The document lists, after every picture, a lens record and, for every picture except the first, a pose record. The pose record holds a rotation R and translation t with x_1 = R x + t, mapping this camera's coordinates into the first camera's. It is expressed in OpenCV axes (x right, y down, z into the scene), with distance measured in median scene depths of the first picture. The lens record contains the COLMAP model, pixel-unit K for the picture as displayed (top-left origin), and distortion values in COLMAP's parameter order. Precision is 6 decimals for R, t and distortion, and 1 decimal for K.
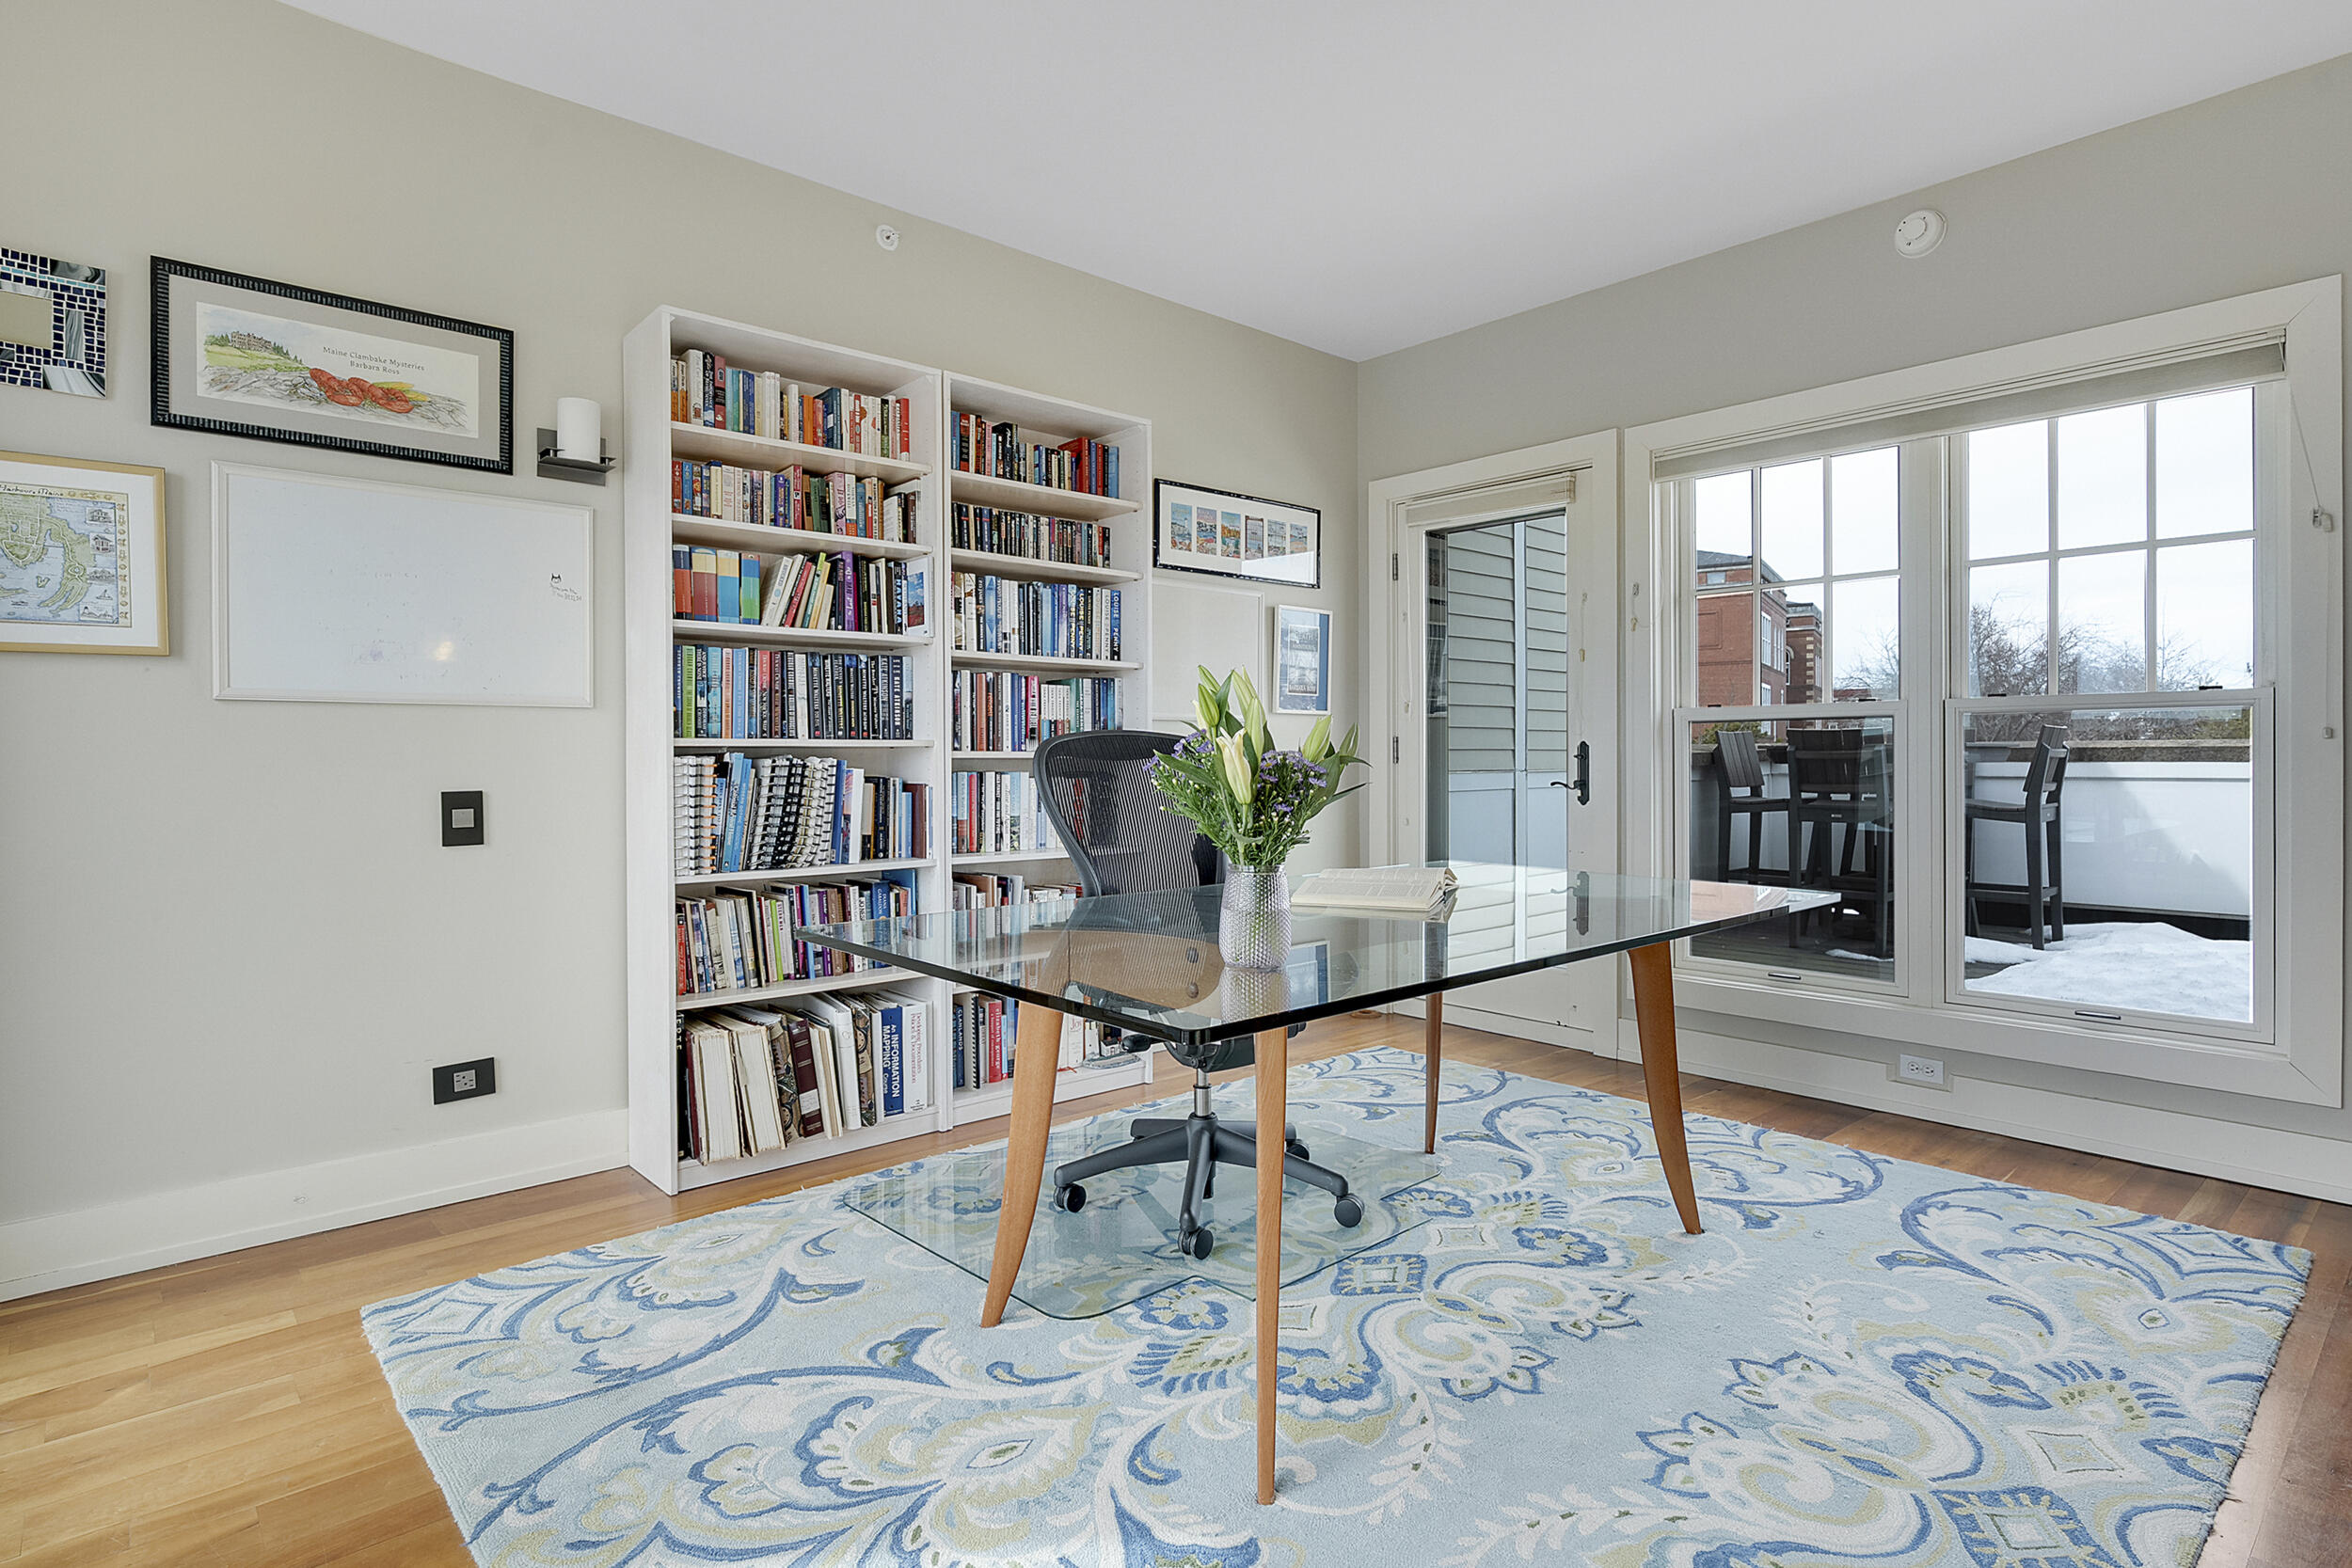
lens RADIAL K [[1217.7, 0, 1172.3], [0, 1217.7, 752.6], [0, 0, 1]] dist [0.000863, 0.033255]
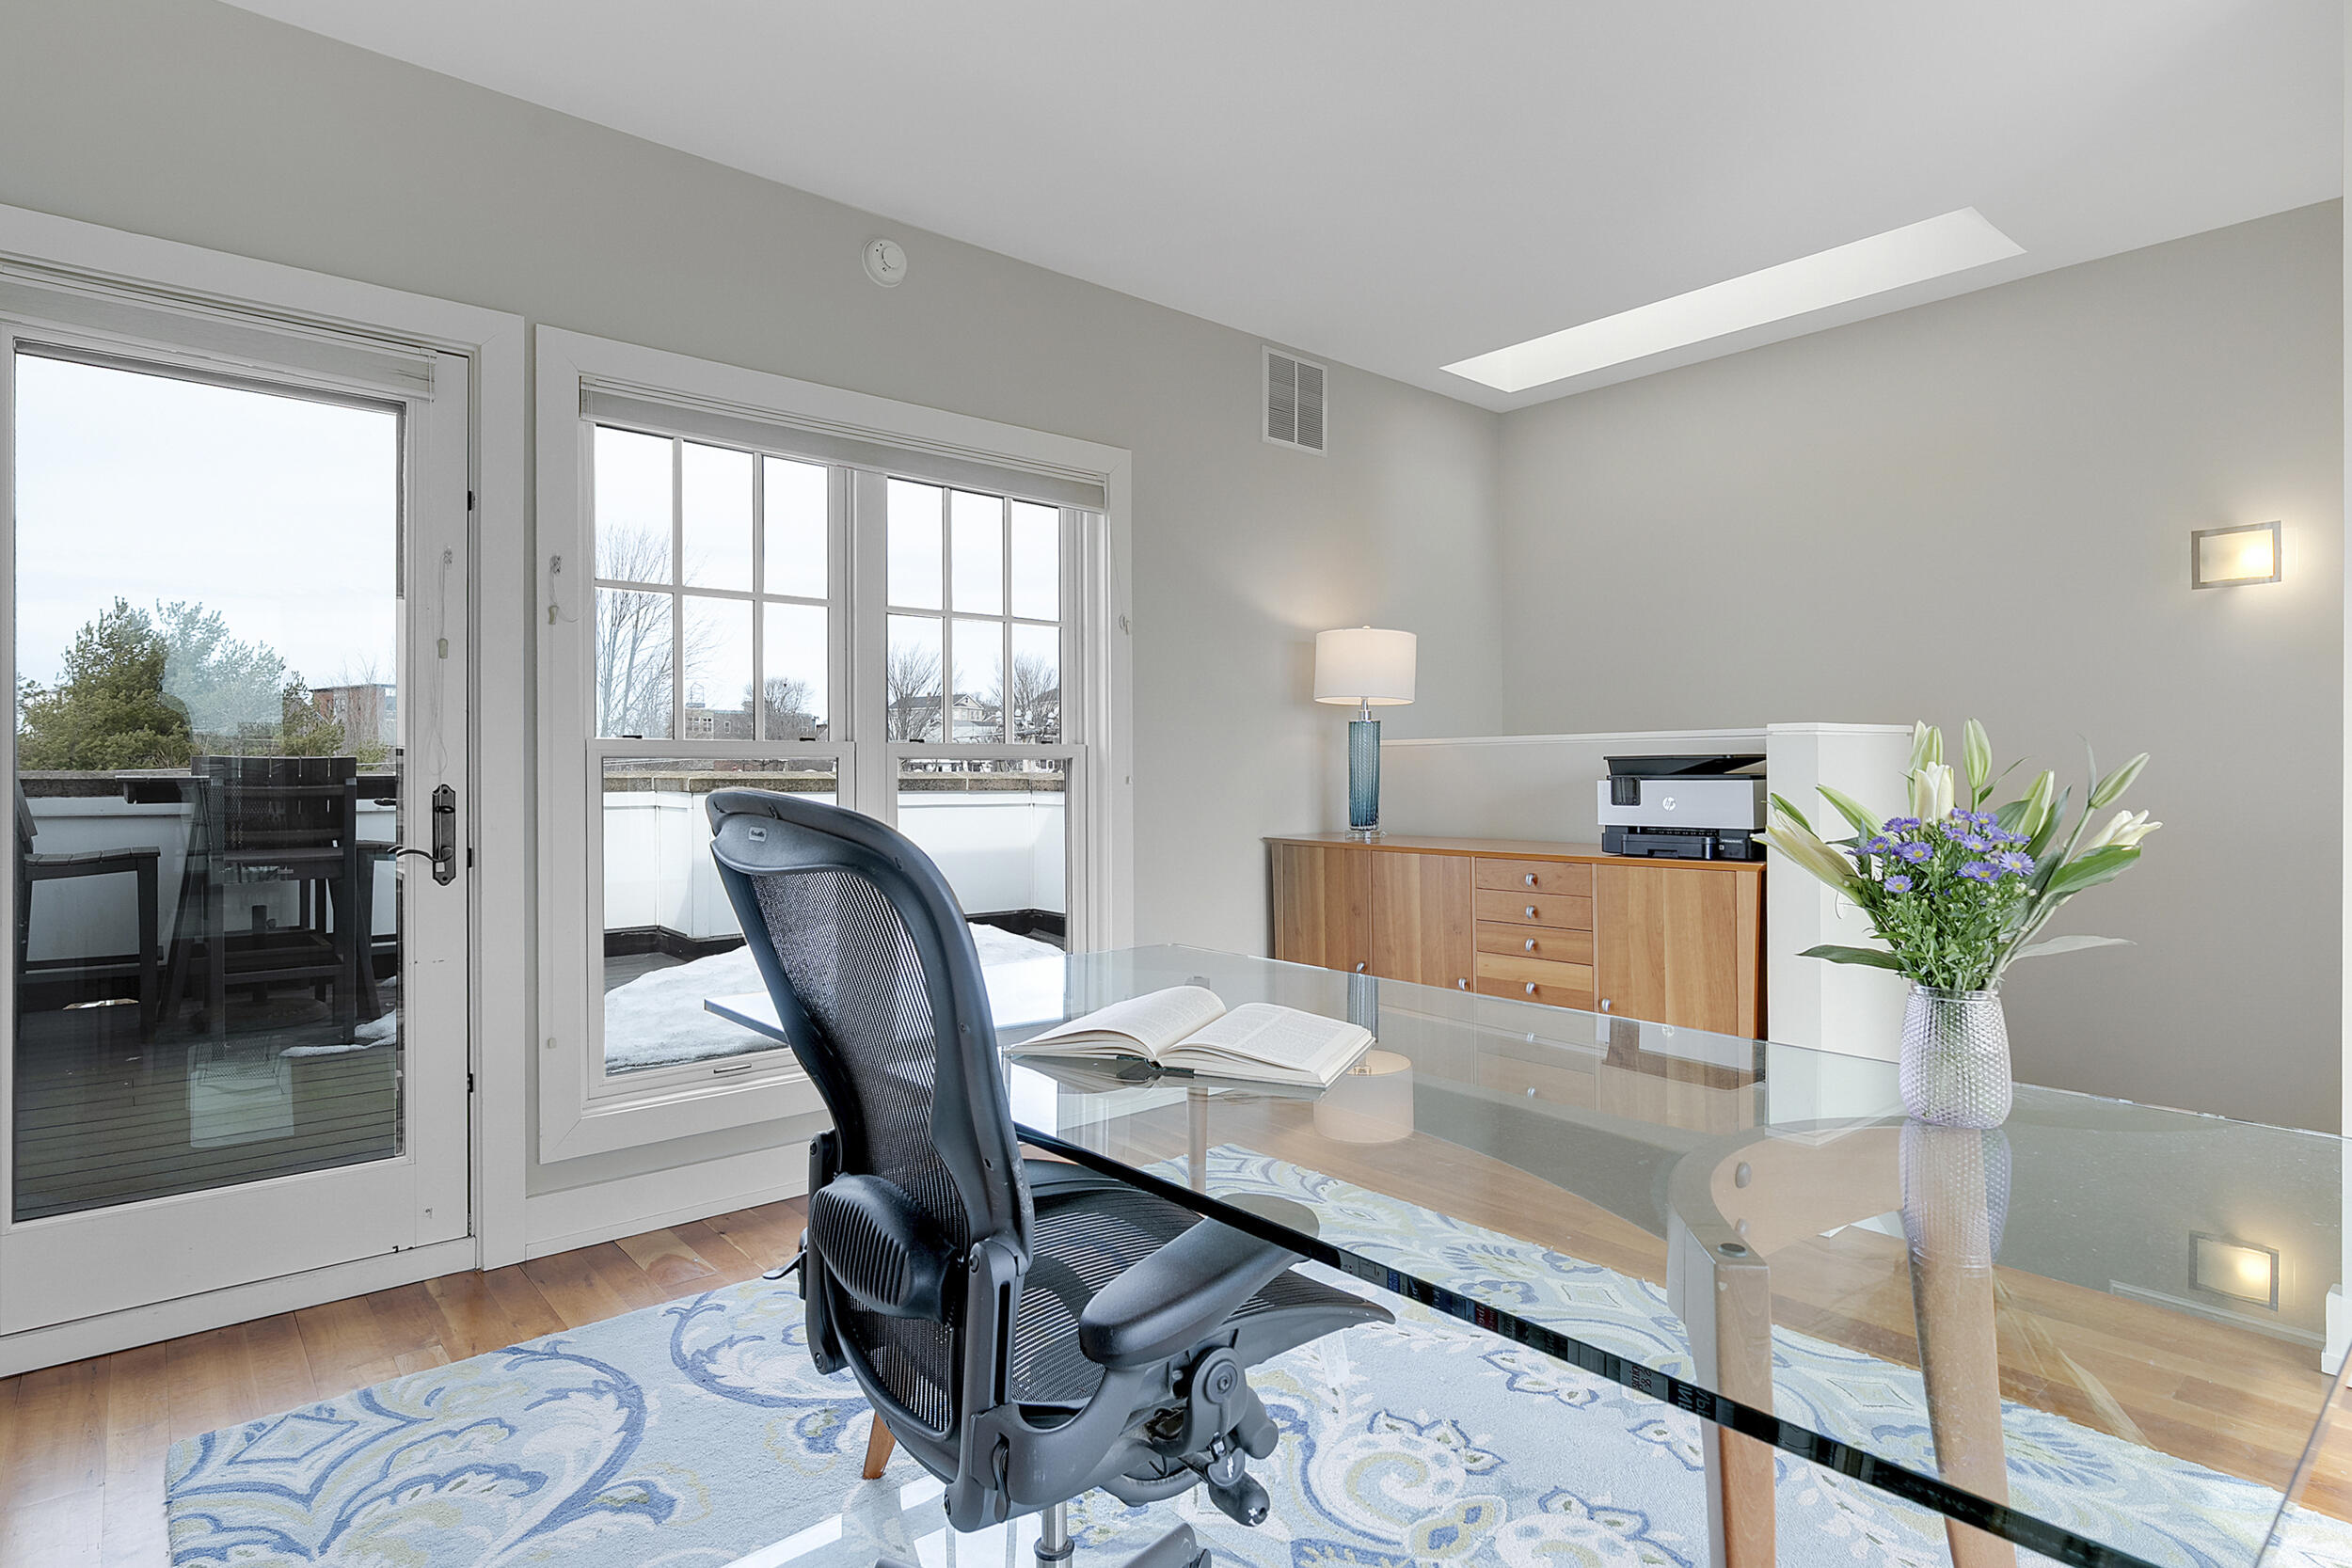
lens RADIAL K [[1214.4, 0, 1179.6], [0, 1214.4, 772.1], [0, 0, 1]] dist [-0.002480, 0.000632]
pose [[0.020036, 0.001263, 0.999798, -0.491912], [0.003030, 0.999995, -0.001324, -0.024448], [-0.999795, 0.003056, 0.020032, 1.060440]]
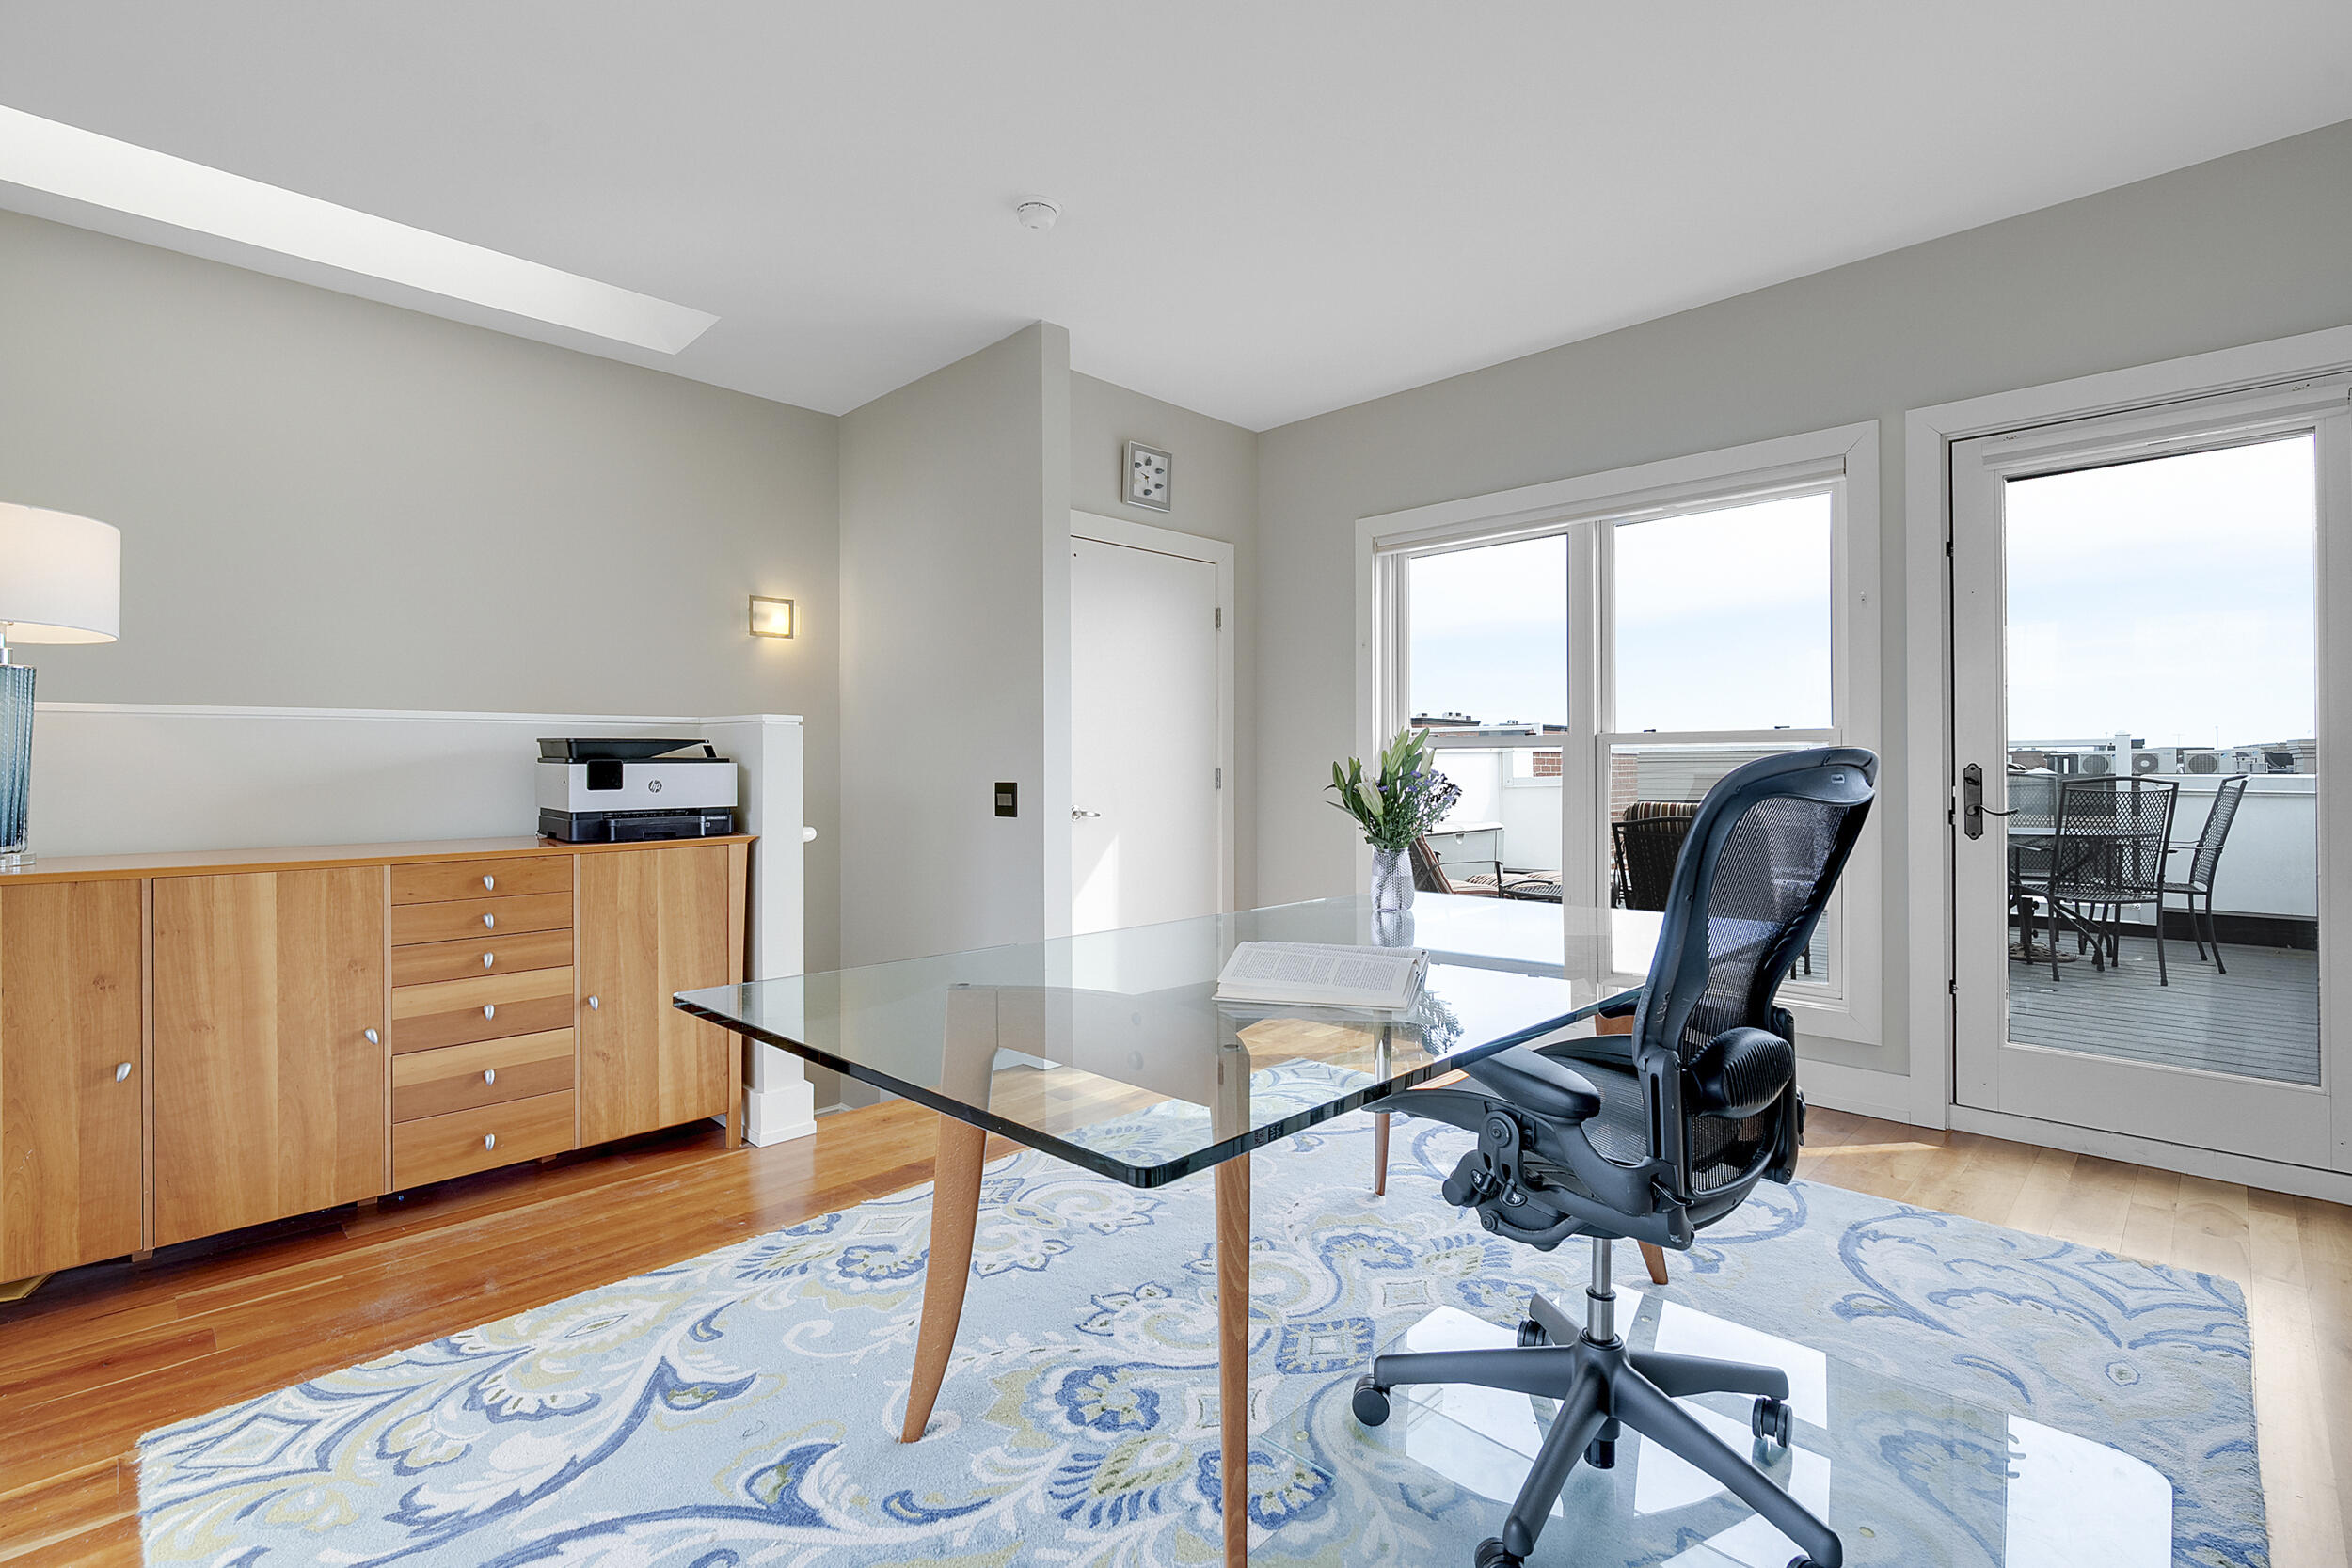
lens RADIAL K [[1080.3, 0, 1182.9], [0, 1080.3, 706.5], [0, 0, 1]] dist [-0.001643, -0.000129]
pose [[-0.997534, -0.003974, -0.070072, 0.329487], [-0.000115, 0.998487, -0.054990, -0.012780], [0.070185, -0.054847, -0.996025, 1.785751]]
